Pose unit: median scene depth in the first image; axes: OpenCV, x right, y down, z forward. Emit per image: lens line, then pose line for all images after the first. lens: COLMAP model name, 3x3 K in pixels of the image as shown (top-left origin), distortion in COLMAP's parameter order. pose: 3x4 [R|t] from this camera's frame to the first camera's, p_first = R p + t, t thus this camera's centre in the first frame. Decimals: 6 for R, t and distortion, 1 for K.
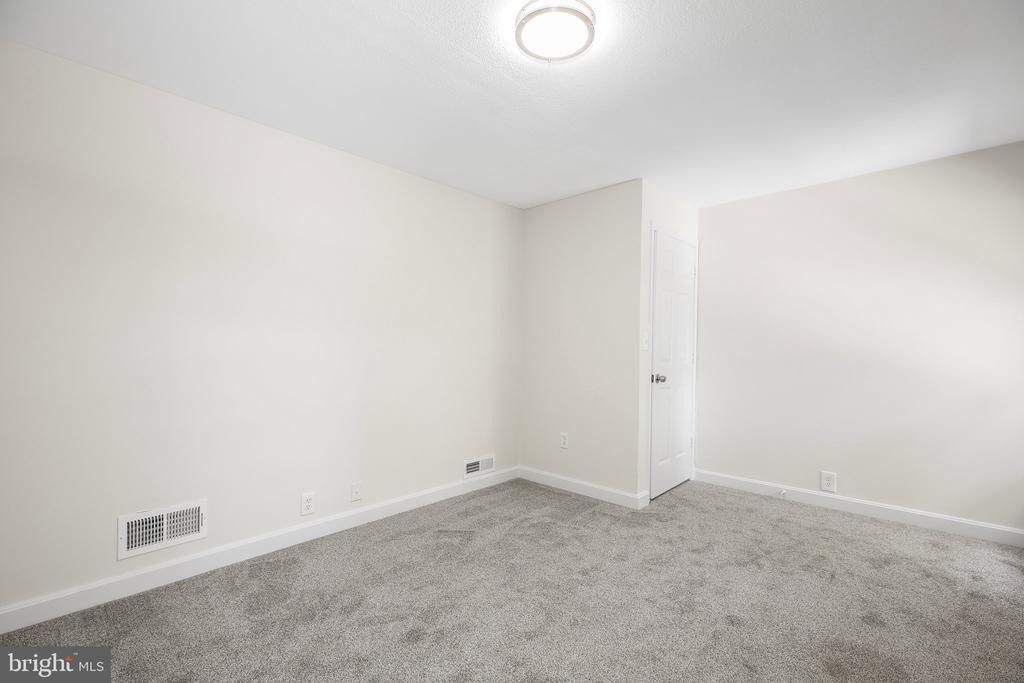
lens RADIAL K [[464.3, 0, 516.7], [0, 464.3, 344.9], [0, 0, 1]] dist [0.005773, -0.000019]
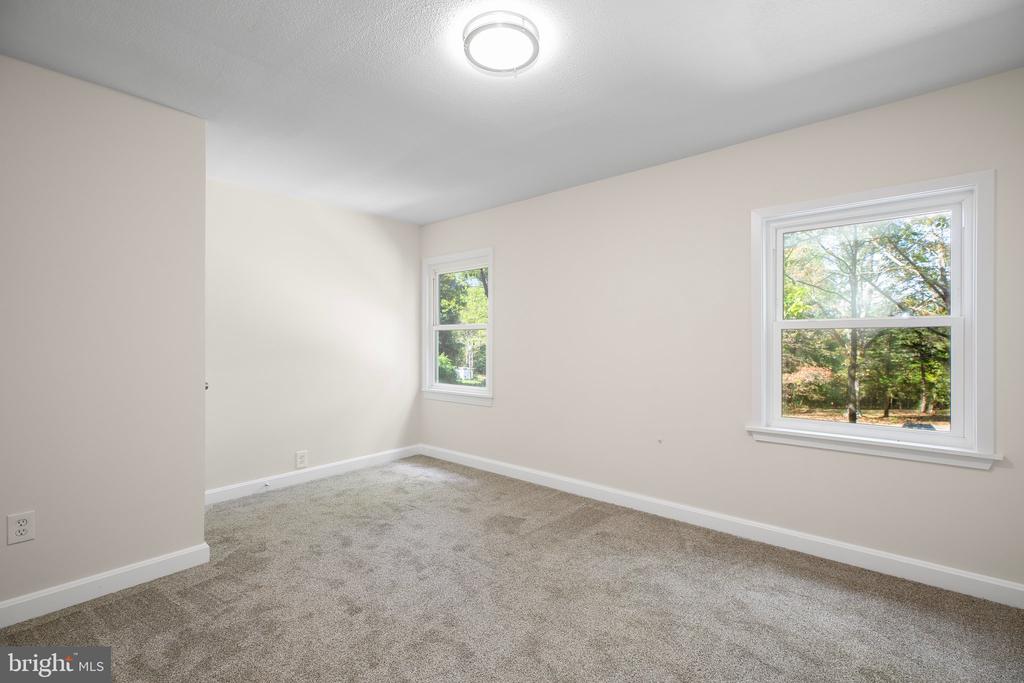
lens RADIAL K [[464.3, 0, 516.8], [0, 464.3, 337.6], [0, 0, 1]] dist [0.005773, -0.000019]
pose [[-0.063867, 0.002676, 0.997955, -0.623223], [-0.000145, 0.999996, -0.002691, -0.007651], [-0.997958, -0.000316, -0.063867, 0.651113]]
